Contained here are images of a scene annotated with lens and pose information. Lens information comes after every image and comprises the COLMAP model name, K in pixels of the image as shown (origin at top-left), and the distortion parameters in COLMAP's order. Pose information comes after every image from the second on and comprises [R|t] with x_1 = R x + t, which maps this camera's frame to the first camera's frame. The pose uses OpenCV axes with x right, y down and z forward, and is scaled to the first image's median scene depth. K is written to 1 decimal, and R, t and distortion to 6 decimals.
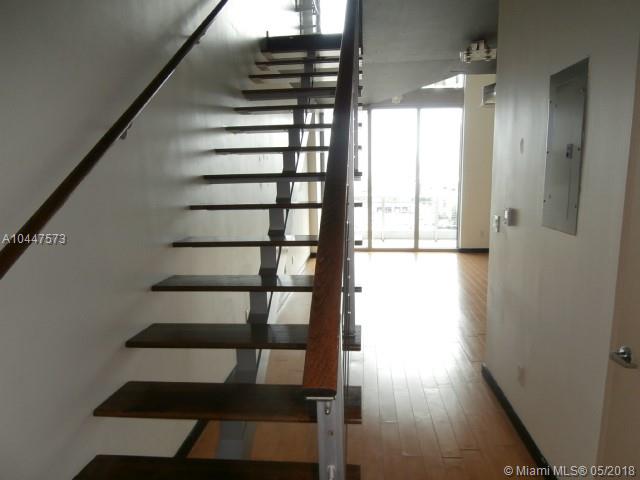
lens RADIAL K [[446.5, 0, 320.0], [0, 446.5, 240.0], [0, 0, 1]] dist [-0.032734, 0.003496]
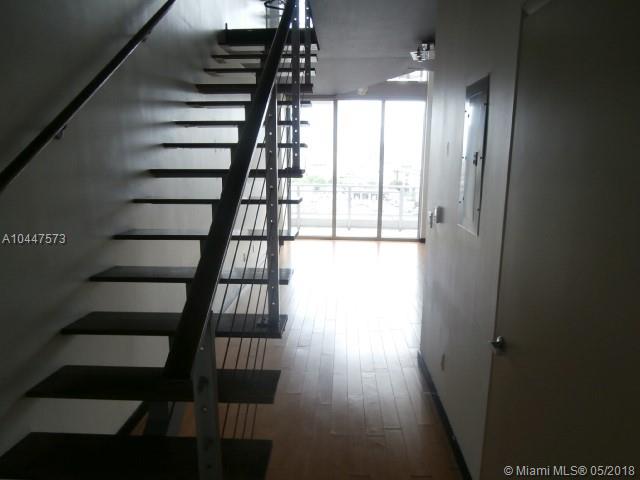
lens RADIAL K [[446.5, 0, 320.0], [0, 446.5, 240.0], [0, 0, 1]] dist [-0.032734, 0.003496]
pose [[0.998807, 0.013931, 0.046803, 0.081742], [-0.015474, 0.999343, 0.032784, -0.018885], [-0.046315, -0.033469, 0.998366, -0.055314]]
